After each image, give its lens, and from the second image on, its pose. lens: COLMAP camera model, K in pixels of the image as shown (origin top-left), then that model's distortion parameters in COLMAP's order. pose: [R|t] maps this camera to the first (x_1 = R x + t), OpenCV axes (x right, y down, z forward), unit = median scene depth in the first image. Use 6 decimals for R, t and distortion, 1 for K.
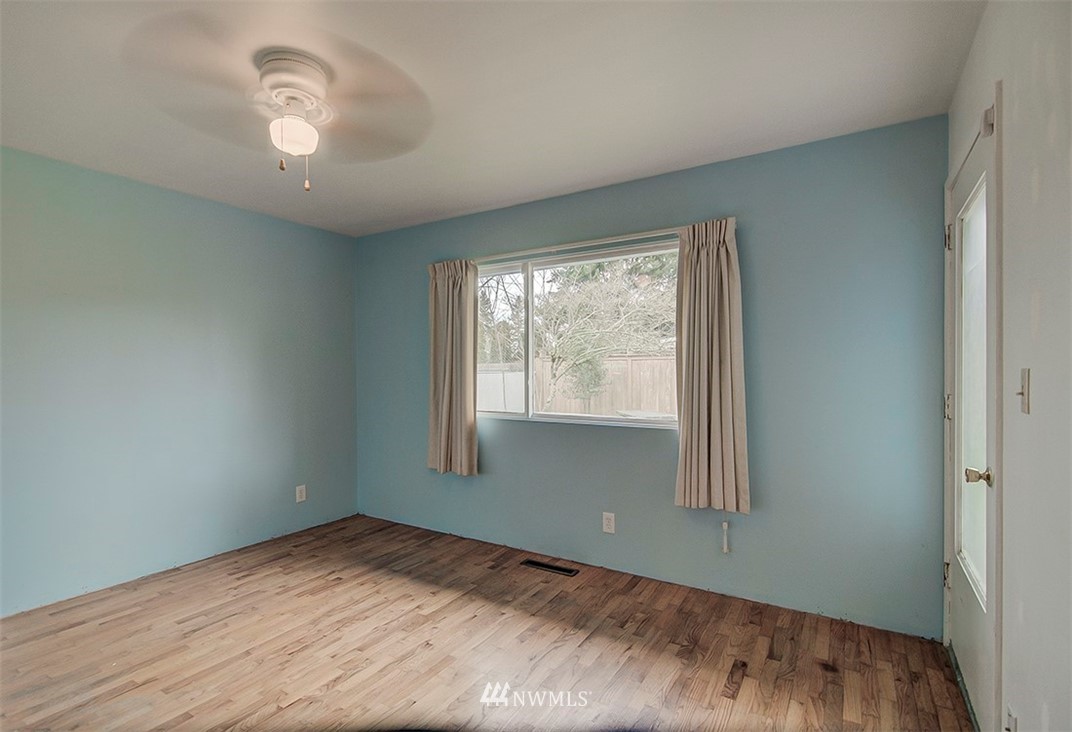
lens RADIAL K [[507.5, 0, 536.9], [0, 507.5, 374.1], [0, 0, 1]] dist [-0.000034, -0.000668]
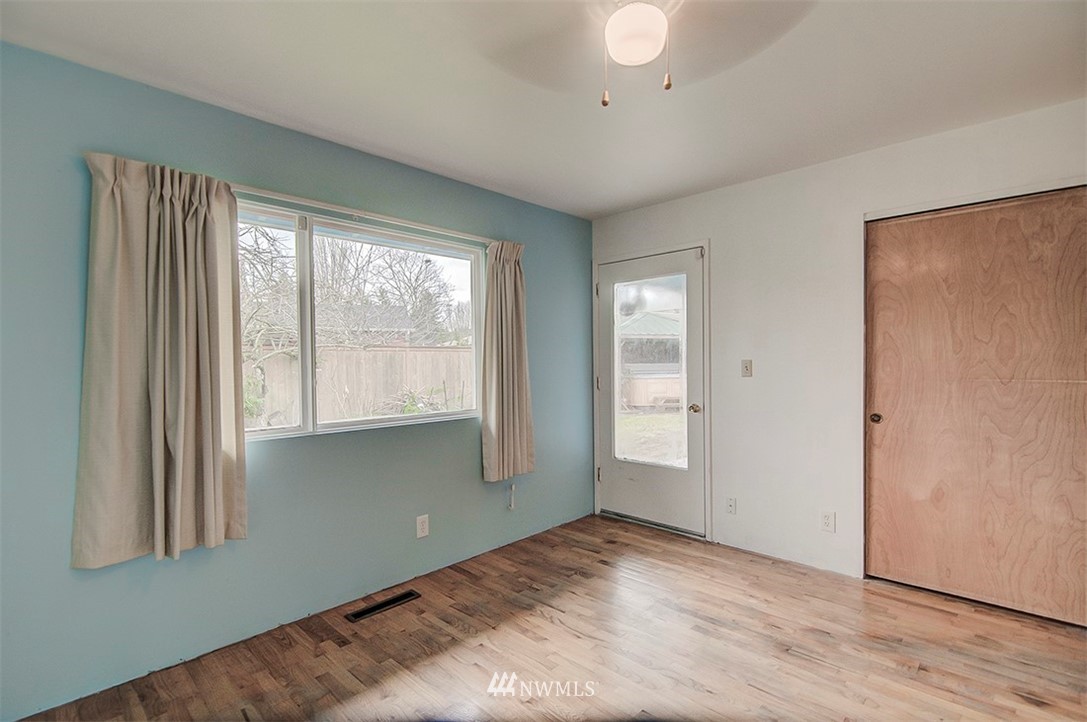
lens RADIAL K [[520.9, 0, 544.2], [0, 520.9, 357.3], [0, 0, 1]] dist [0.002411, -0.000329]
pose [[0.192962, -0.004123, 0.981198, -0.837299], [0.000673, 0.999991, 0.004069, -0.027816], [-0.981206, -0.000125, 0.192963, 0.644752]]
